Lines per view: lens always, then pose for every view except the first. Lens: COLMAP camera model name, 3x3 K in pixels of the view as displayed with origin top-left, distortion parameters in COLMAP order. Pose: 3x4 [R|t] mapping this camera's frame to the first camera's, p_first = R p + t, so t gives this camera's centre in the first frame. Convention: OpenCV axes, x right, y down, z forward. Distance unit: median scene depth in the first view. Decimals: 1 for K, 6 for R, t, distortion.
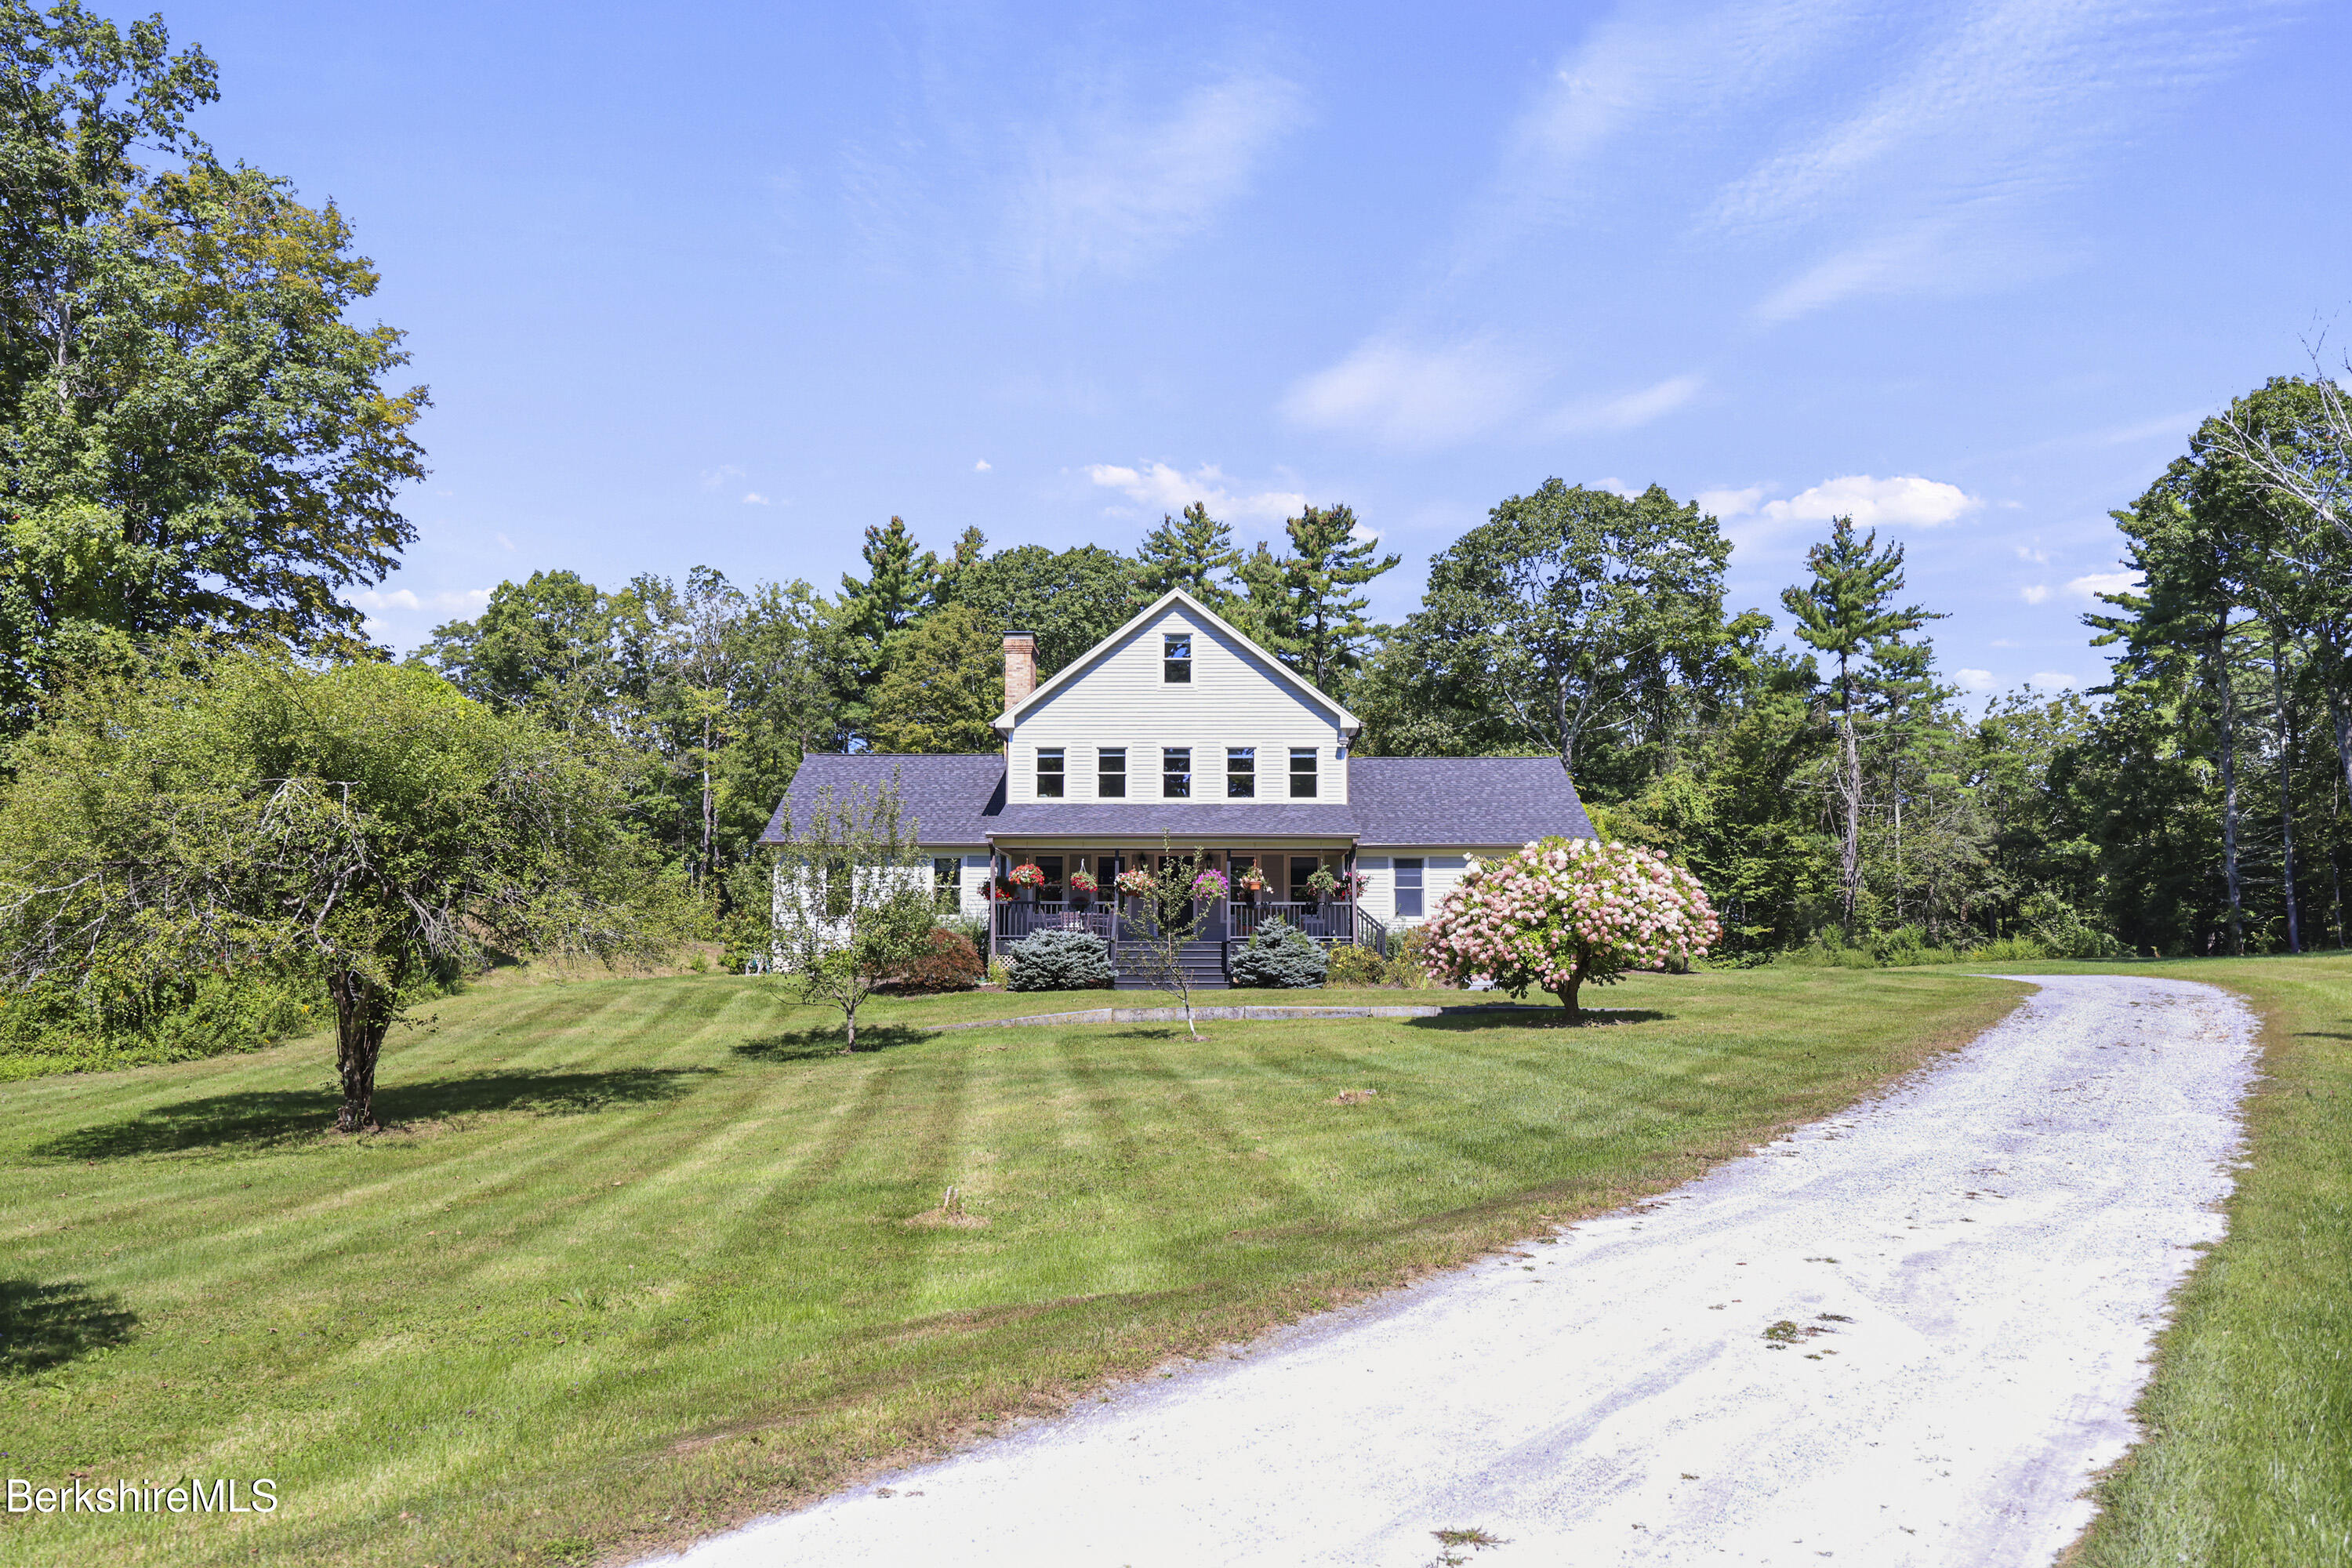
lens RADIAL K [[1688.3, 0, 1185.0], [0, 1688.3, 828.1], [0, 0, 1]] dist [0.001833, 0.227380]
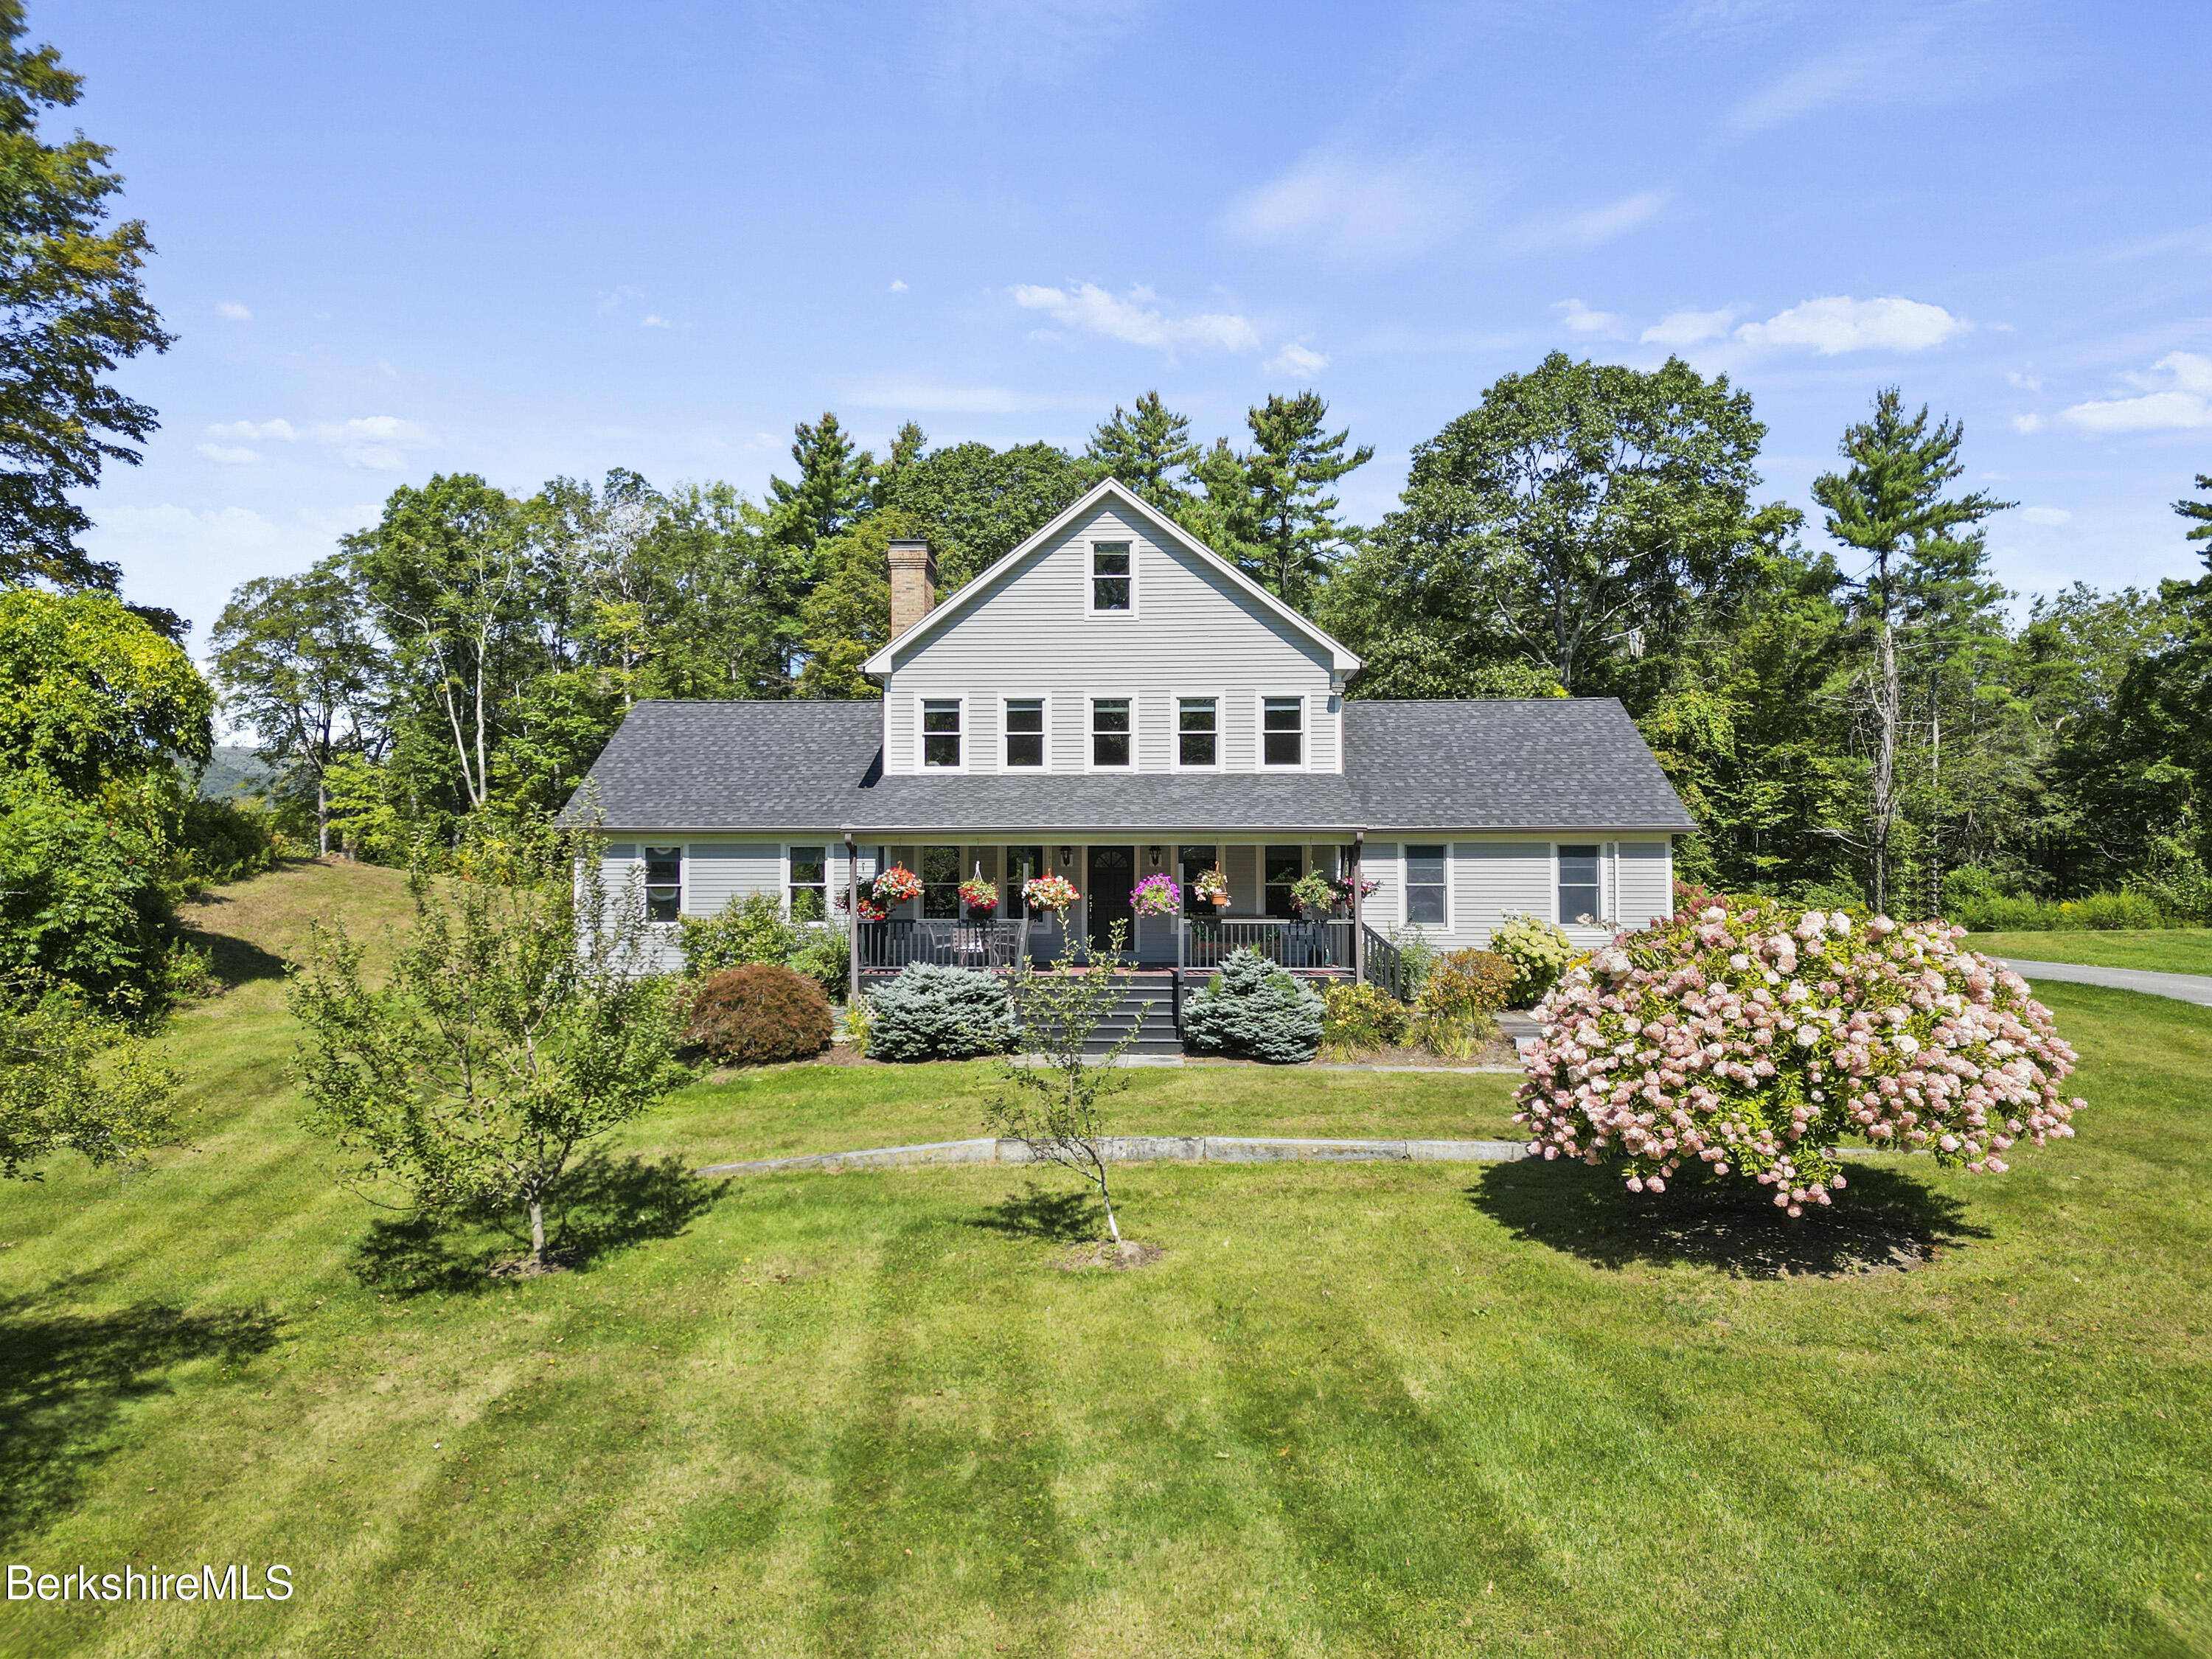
lens RADIAL K [[1575.0, 0, 1106.0], [0, 1575.0, 829.5], [0, 0, 1]] dist [0.098129, -0.052201]
pose [[0.999643, -0.004679, -0.026293, 0.005029], [0.006447, 0.997693, 0.067587, -0.017527], [0.025917, -0.067732, 0.997367, 0.146119]]
